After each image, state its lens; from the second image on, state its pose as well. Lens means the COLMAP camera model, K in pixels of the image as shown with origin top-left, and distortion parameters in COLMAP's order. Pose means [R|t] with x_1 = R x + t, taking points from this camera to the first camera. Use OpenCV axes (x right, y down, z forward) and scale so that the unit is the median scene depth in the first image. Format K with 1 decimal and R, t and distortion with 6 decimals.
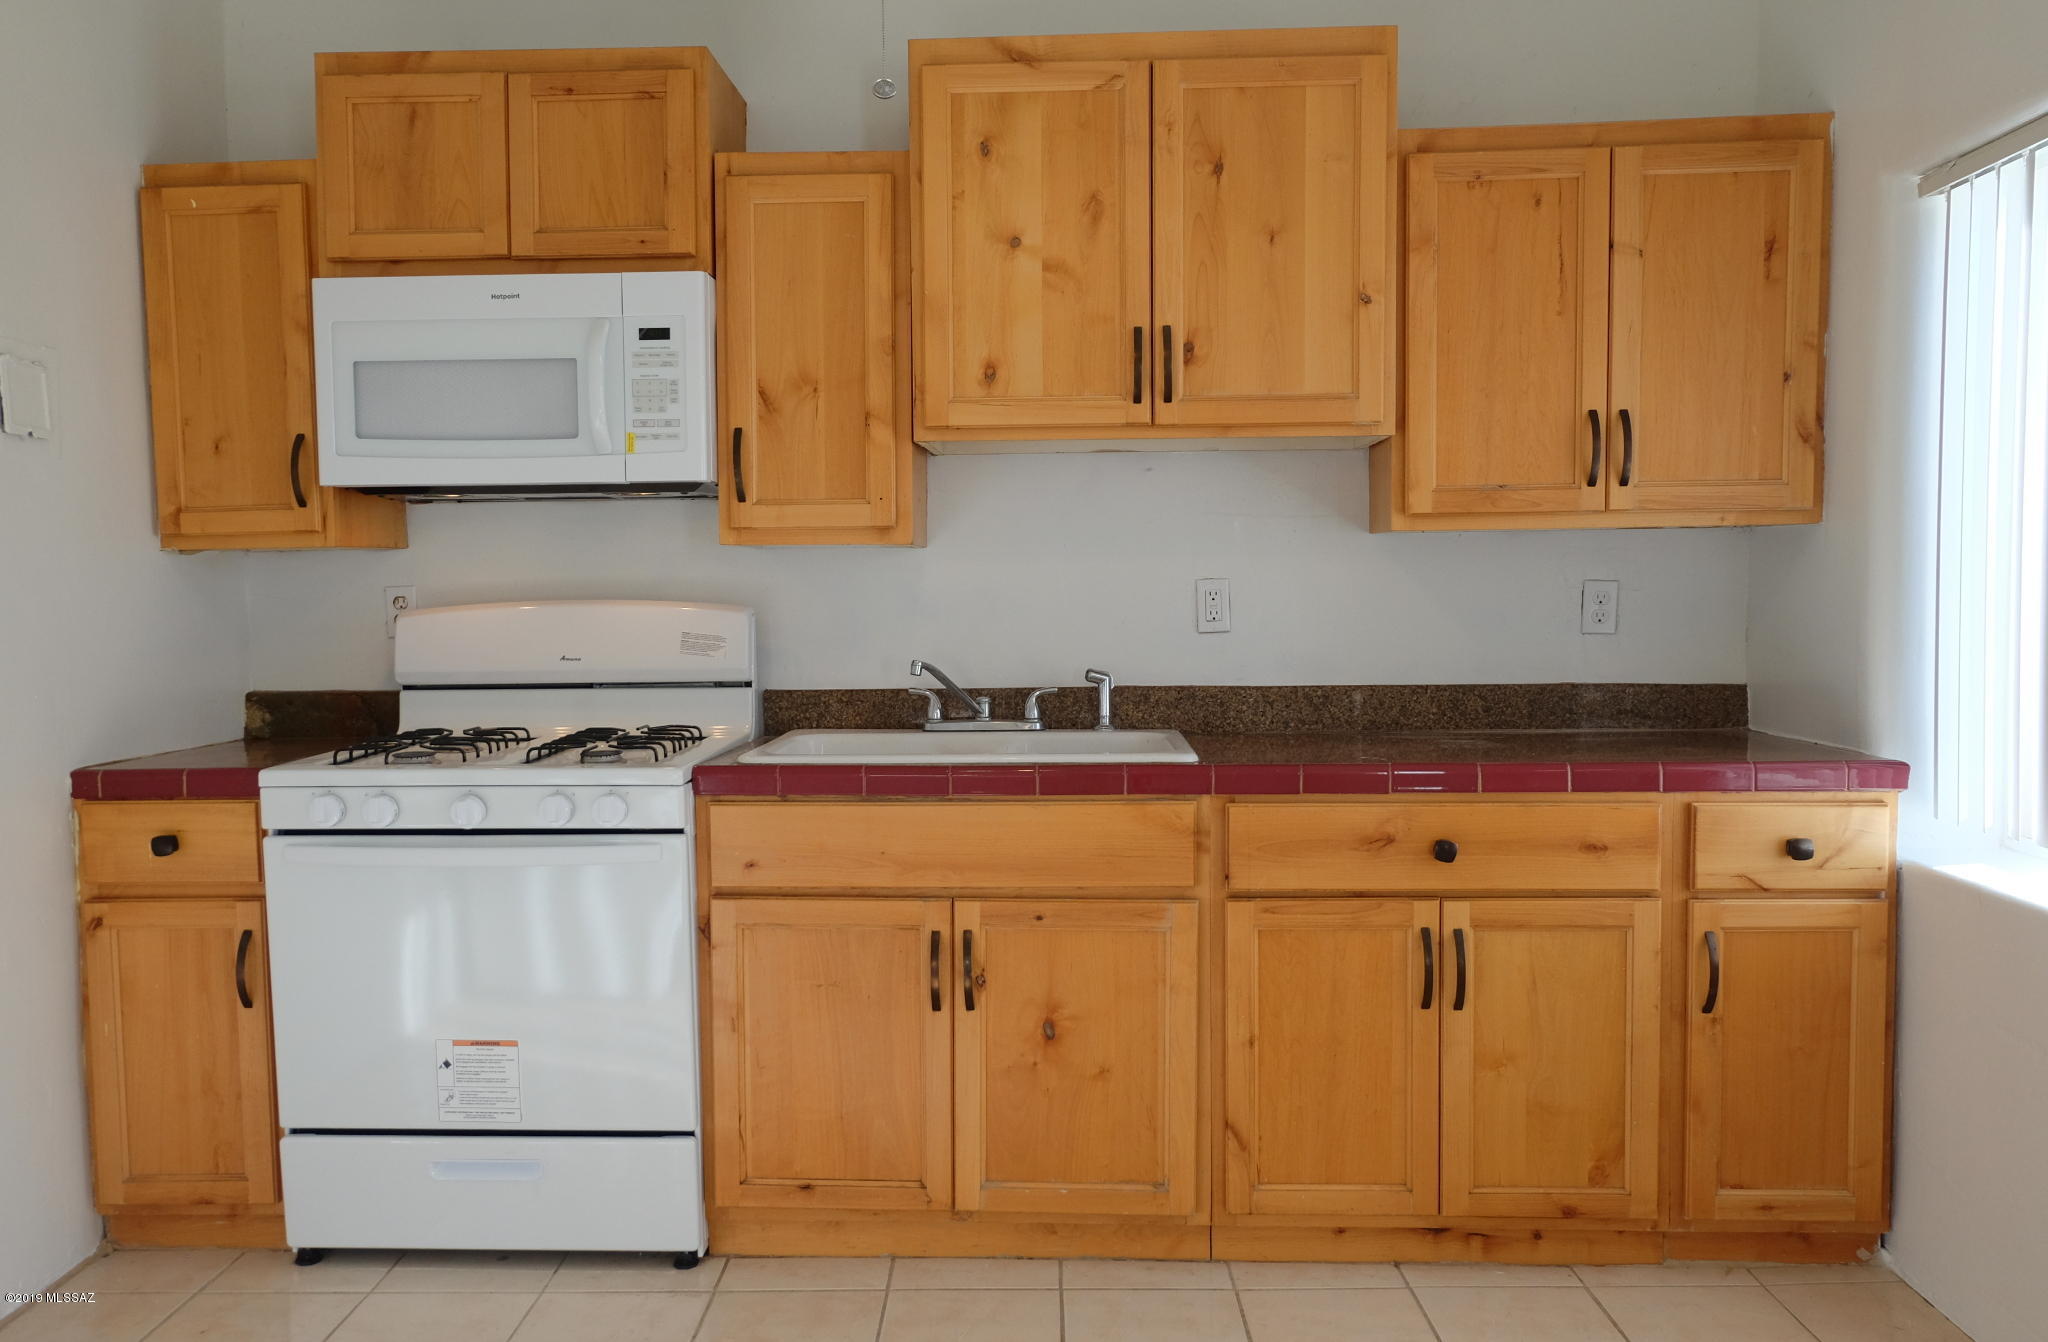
lens RADIAL K [[1582.5, 0, 985.4], [0, 1582.5, 683.1], [0, 0, 1]] dist [-0.068878, 0.125446]
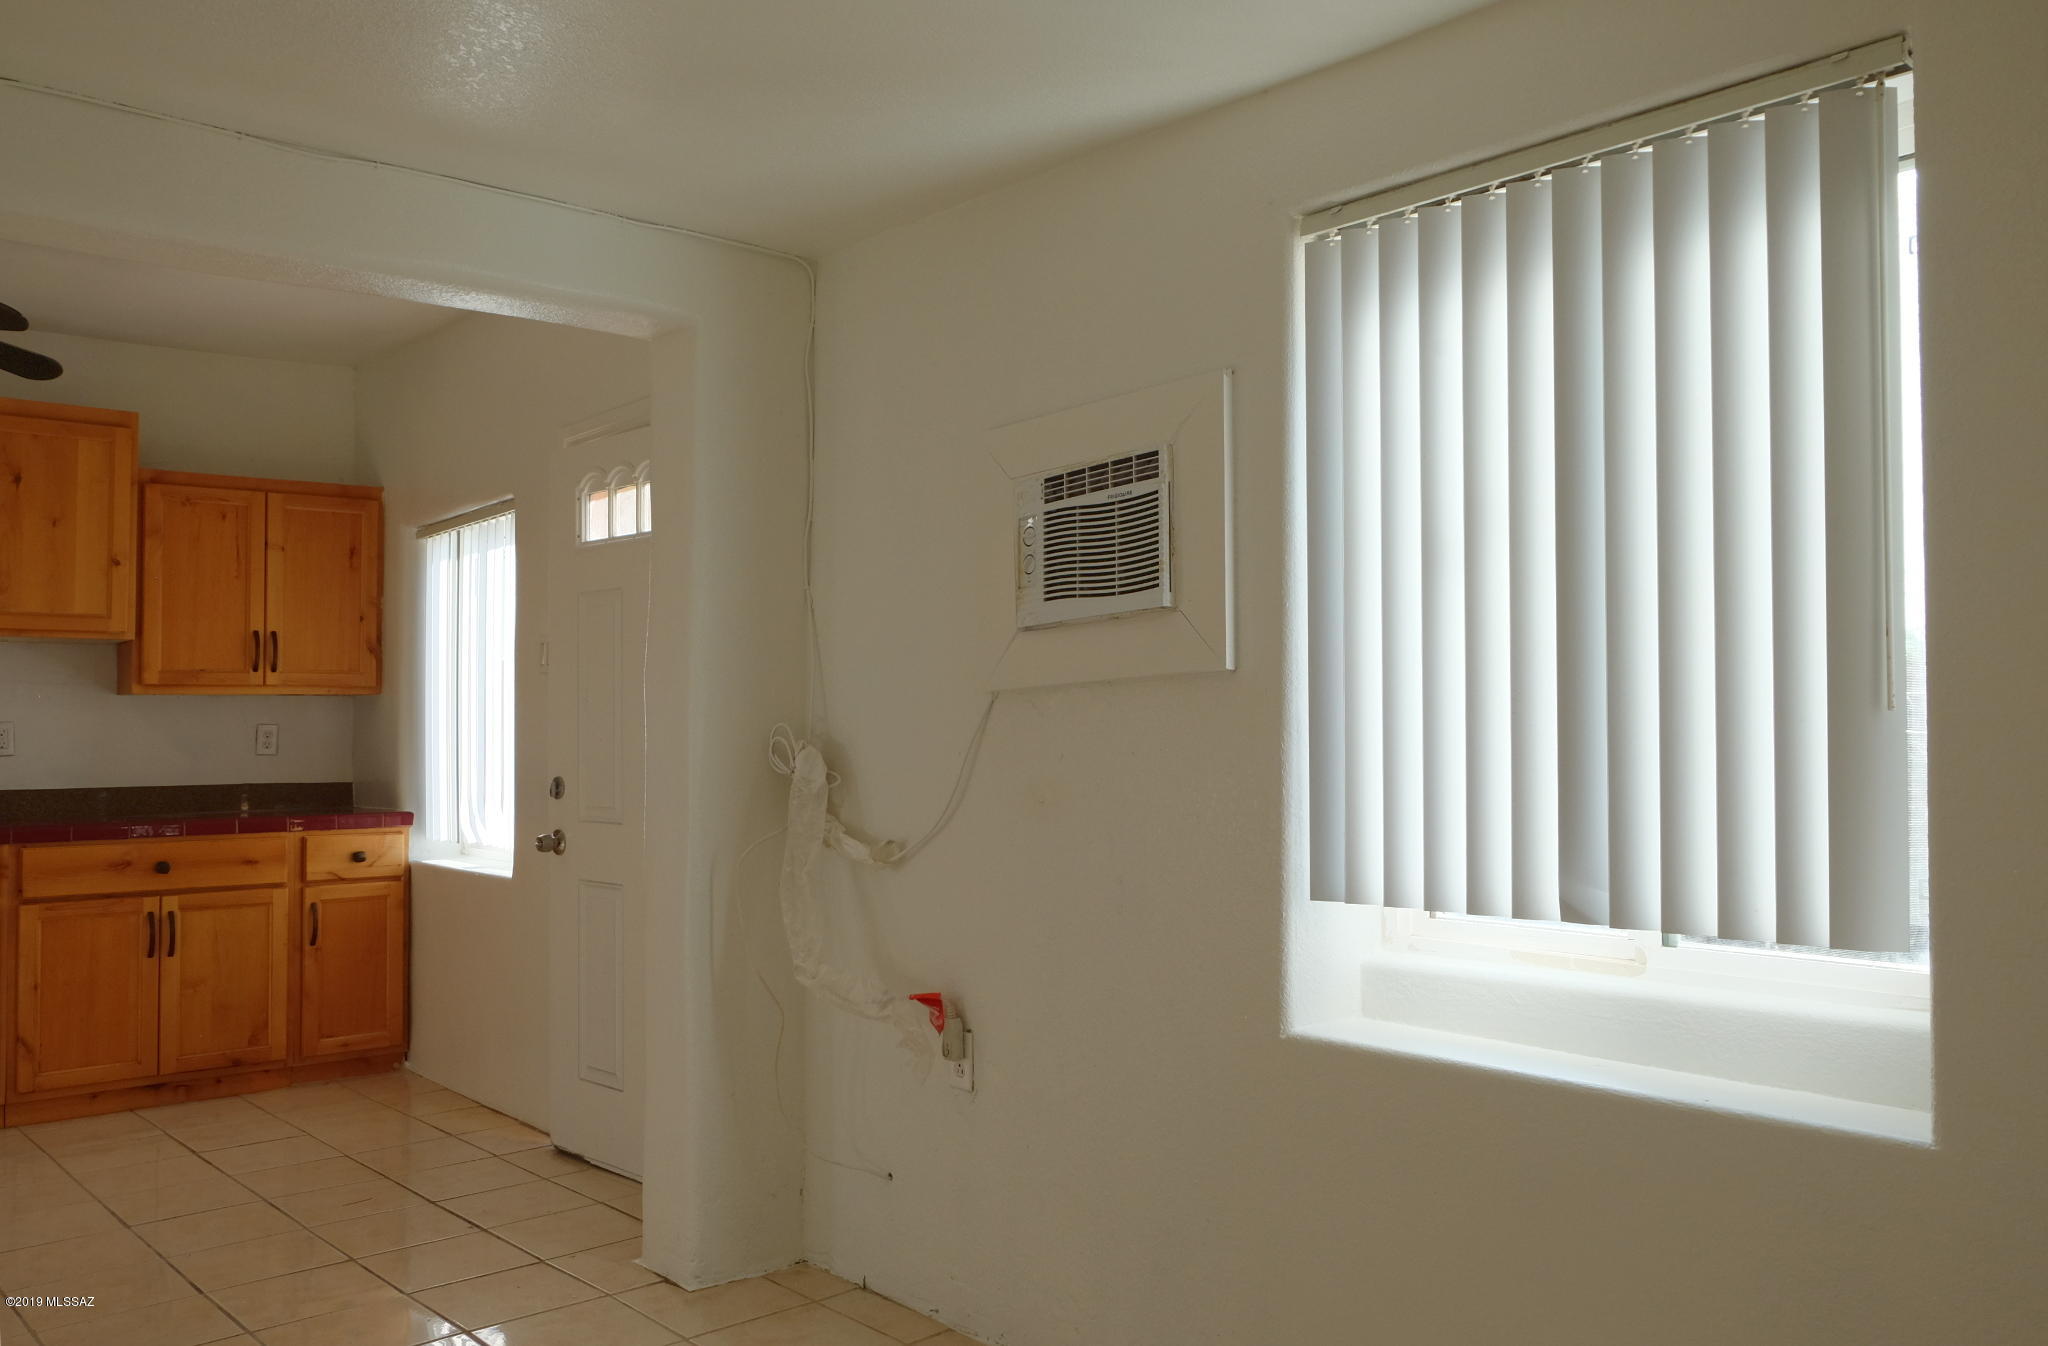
lens RADIAL K [[1637.4, 0, 1024.0], [0, 1637.4, 673.0], [0, 0, 1]] dist [-0.010577, 0.073798]
pose [[0.738772, 0.030910, 0.673247, -0.242974], [0.045185, 0.994428, -0.095239, 0.100398], [-0.672439, 0.100780, 0.733259, -1.021373]]
